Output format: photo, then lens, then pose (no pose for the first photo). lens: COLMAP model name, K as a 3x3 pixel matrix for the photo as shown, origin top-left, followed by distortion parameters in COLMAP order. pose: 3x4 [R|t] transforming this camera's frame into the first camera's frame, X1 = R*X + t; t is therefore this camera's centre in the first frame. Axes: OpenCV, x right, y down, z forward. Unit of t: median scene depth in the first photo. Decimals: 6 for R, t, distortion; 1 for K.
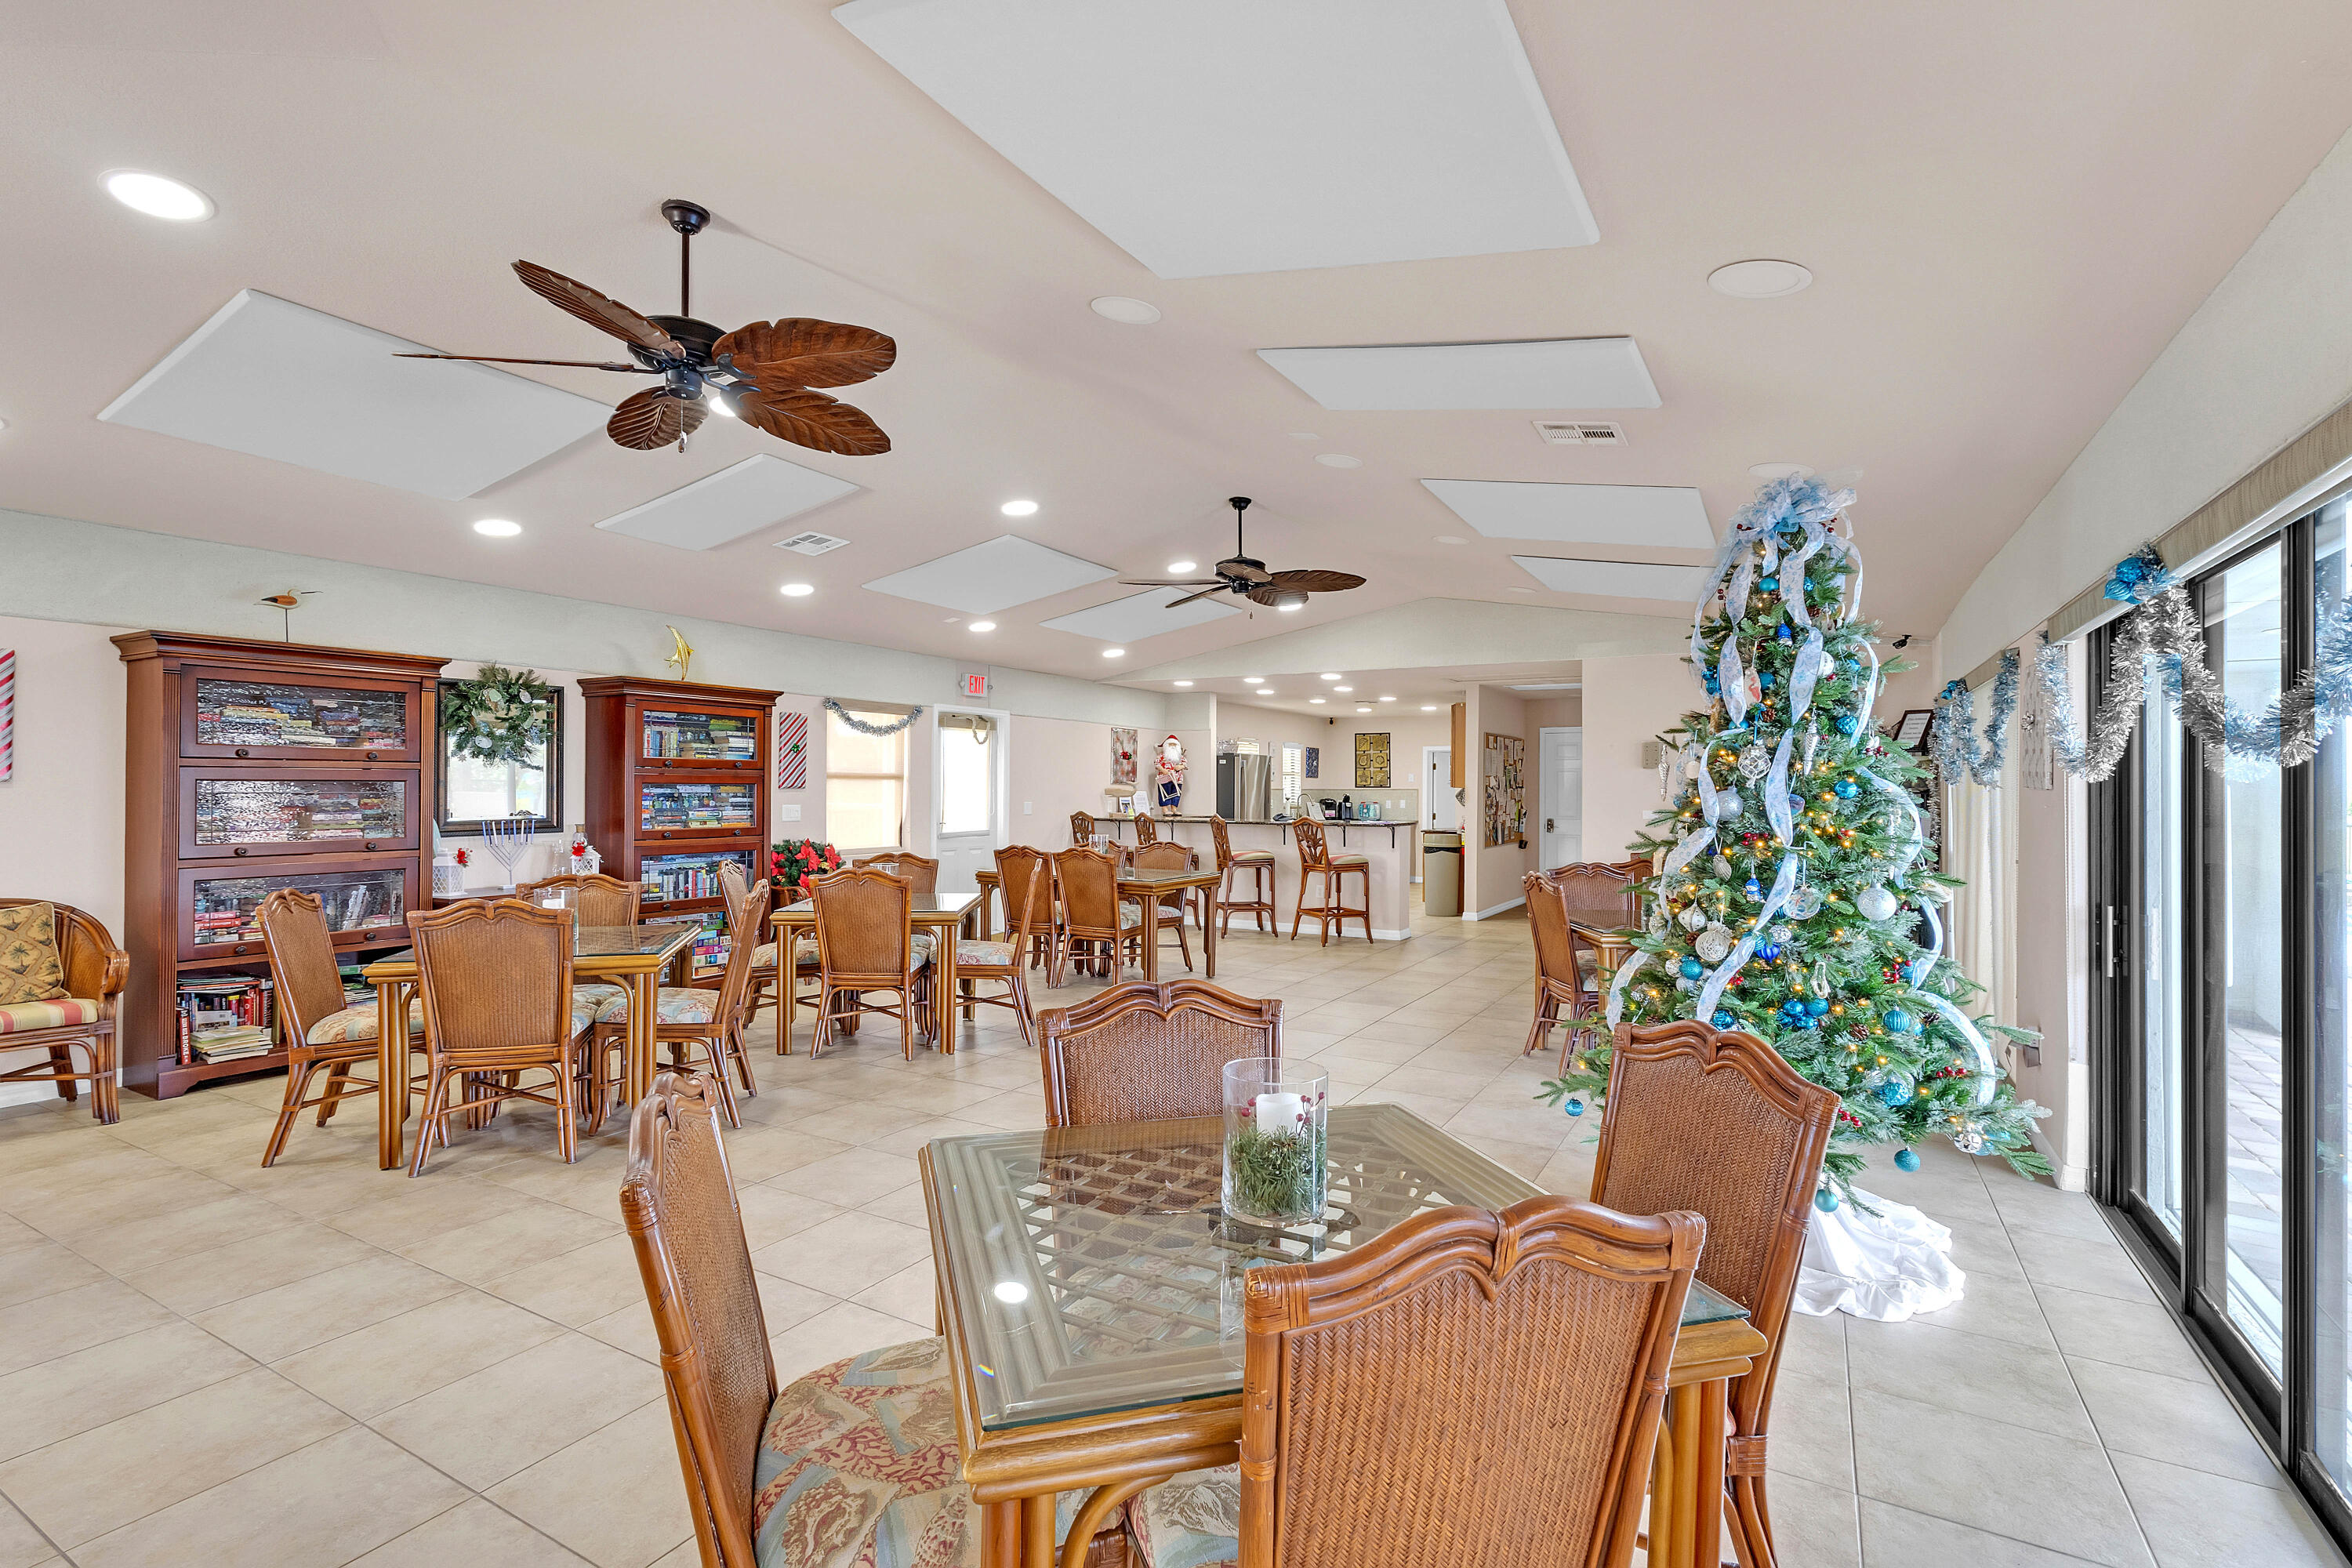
lens RADIAL K [[1138.0, 0, 1177.0], [0, 1138.0, 765.8], [0, 0, 1]] dist [-0.000747, 0.000361]
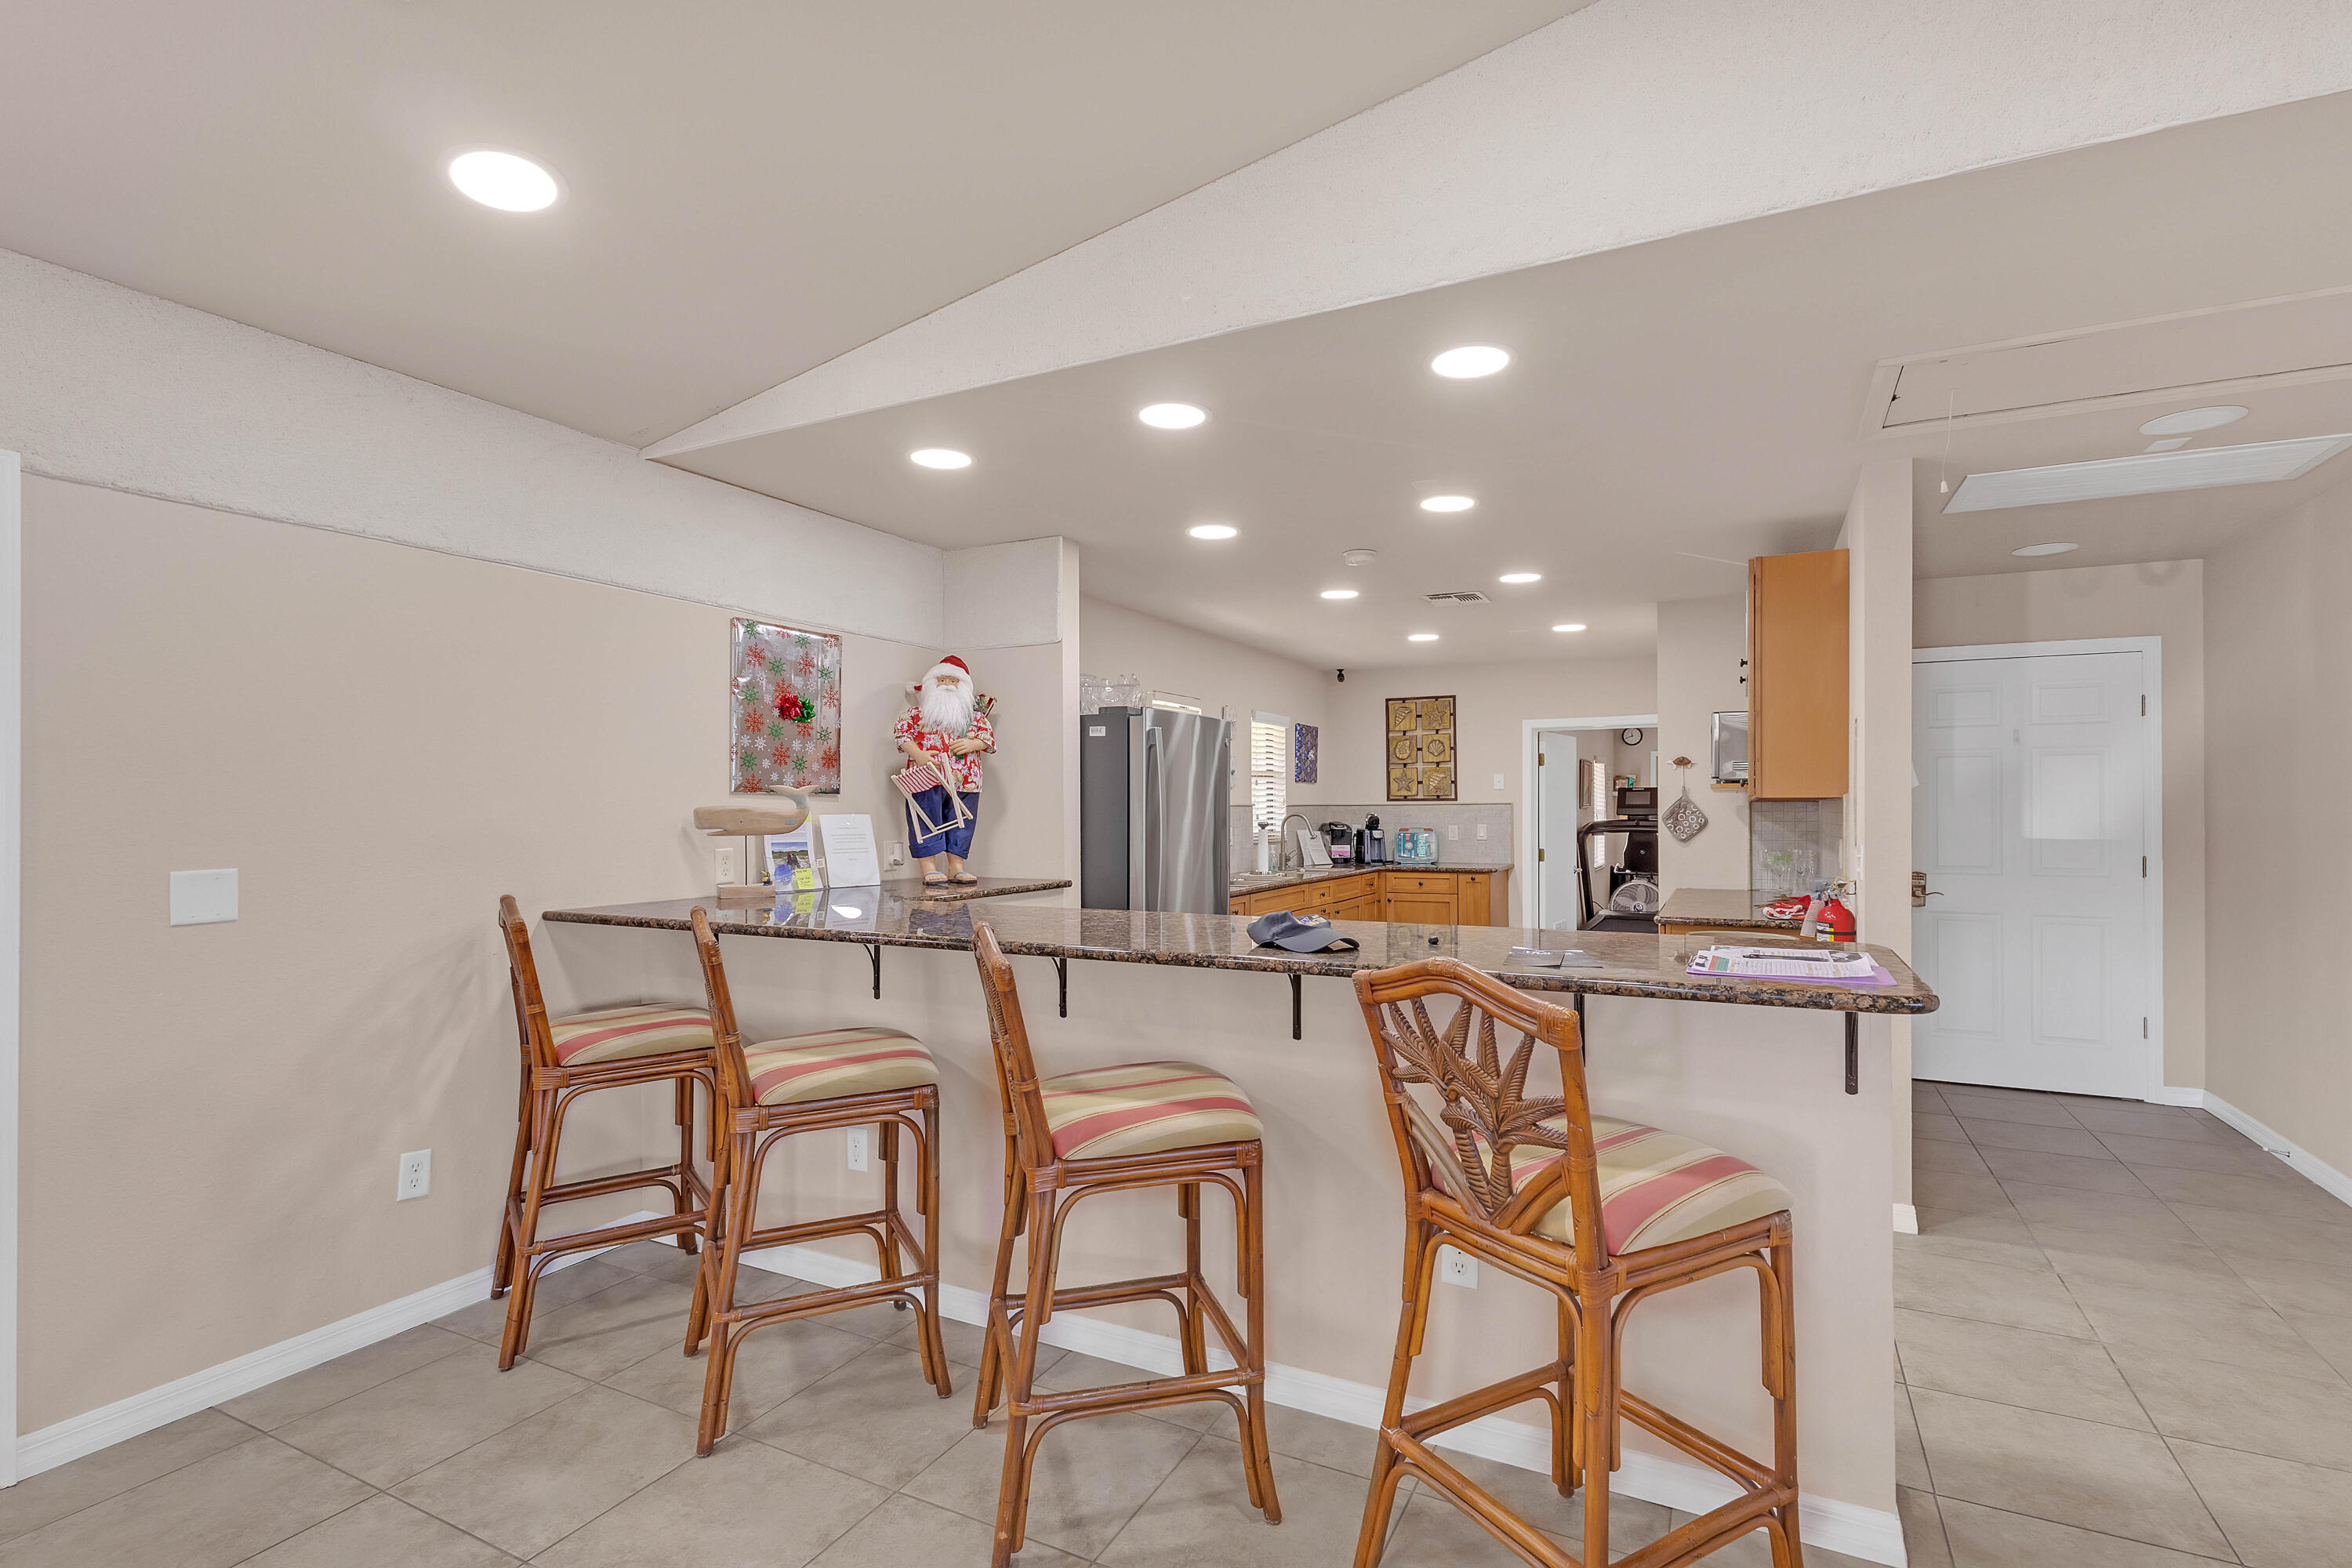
lens RADIAL K [[1145.2, 0, 1150.1], [0, 1145.2, 788.1], [0, 0, 1]] dist [-0.001192, -0.000241]
pose [[0.999766, -0.008615, 0.019838, 0.049002], [0.008511, 0.999950, 0.005339, 0.012589], [-0.019883, -0.005169, 0.999789, 0.630557]]
